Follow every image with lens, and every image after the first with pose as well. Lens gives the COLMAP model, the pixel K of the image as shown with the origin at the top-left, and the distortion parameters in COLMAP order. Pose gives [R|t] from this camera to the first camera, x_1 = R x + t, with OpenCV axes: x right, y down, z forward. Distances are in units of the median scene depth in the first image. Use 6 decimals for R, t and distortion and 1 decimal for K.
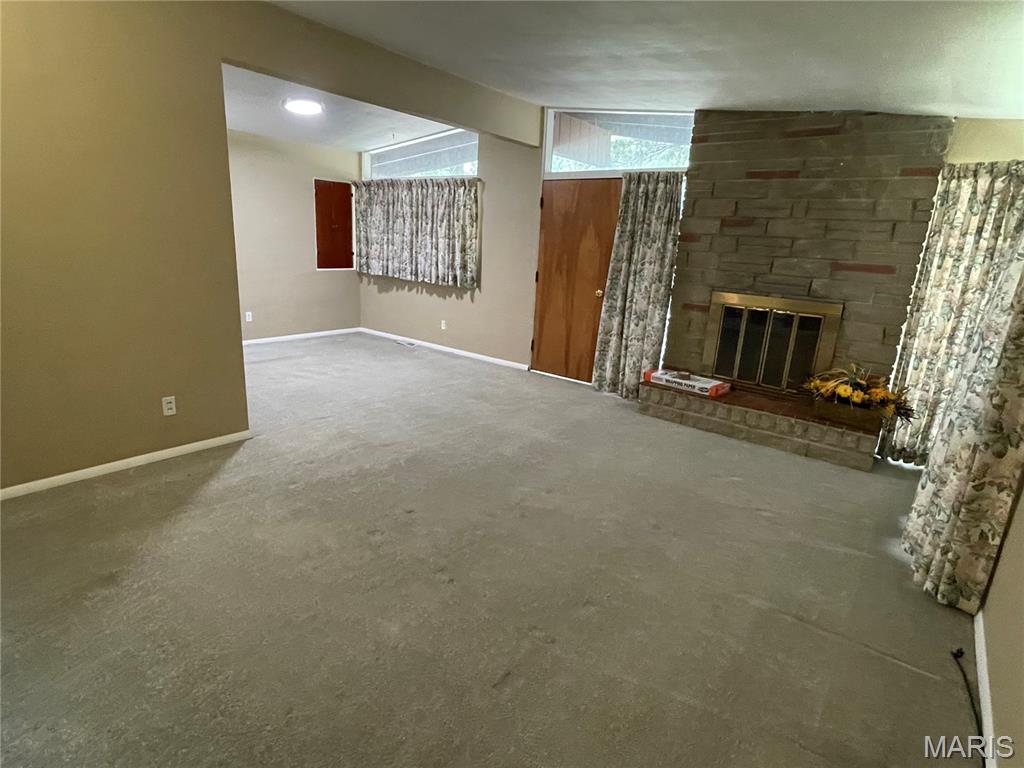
lens RADIAL K [[543.6, 0, 512.0], [0, 543.6, 384.0], [0, 0, 1]] dist [-0.000479, 0.000408]
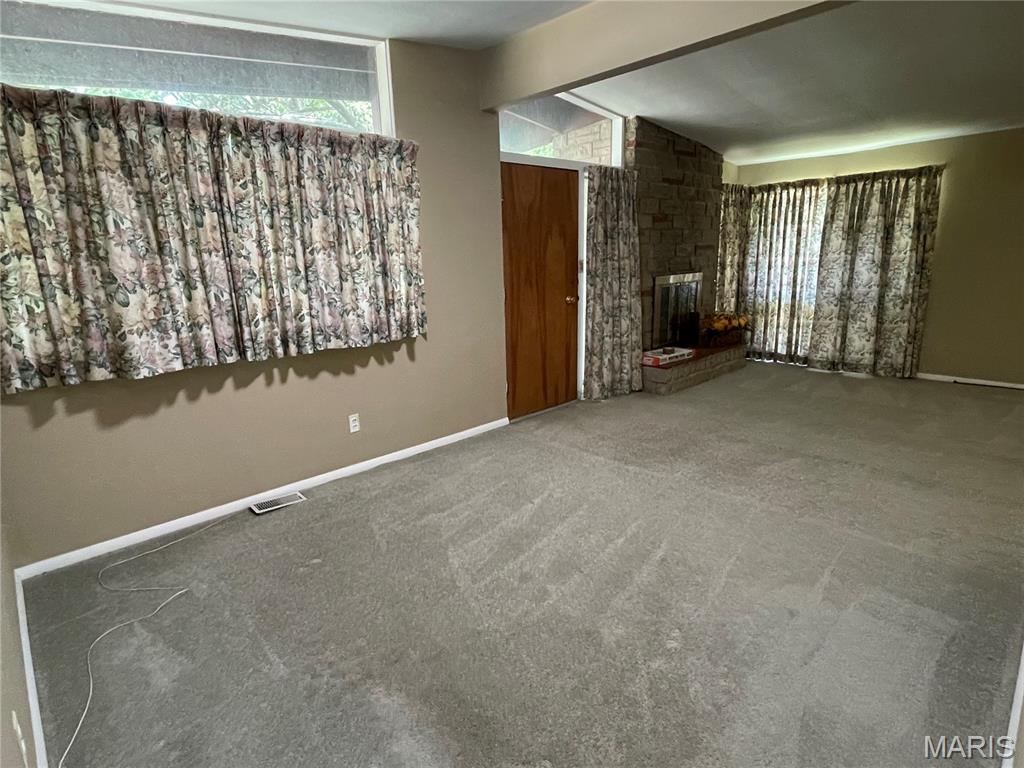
lens RADIAL K [[543.6, 0, 512.0], [0, 543.6, 384.0], [0, 0, 1]] dist [-0.000479, 0.000408]
pose [[0.143734, -0.290900, 0.945895, -0.612103], [0.290875, 0.926018, 0.240587, -0.235724], [-0.945903, 0.240557, 0.217716, 0.780887]]
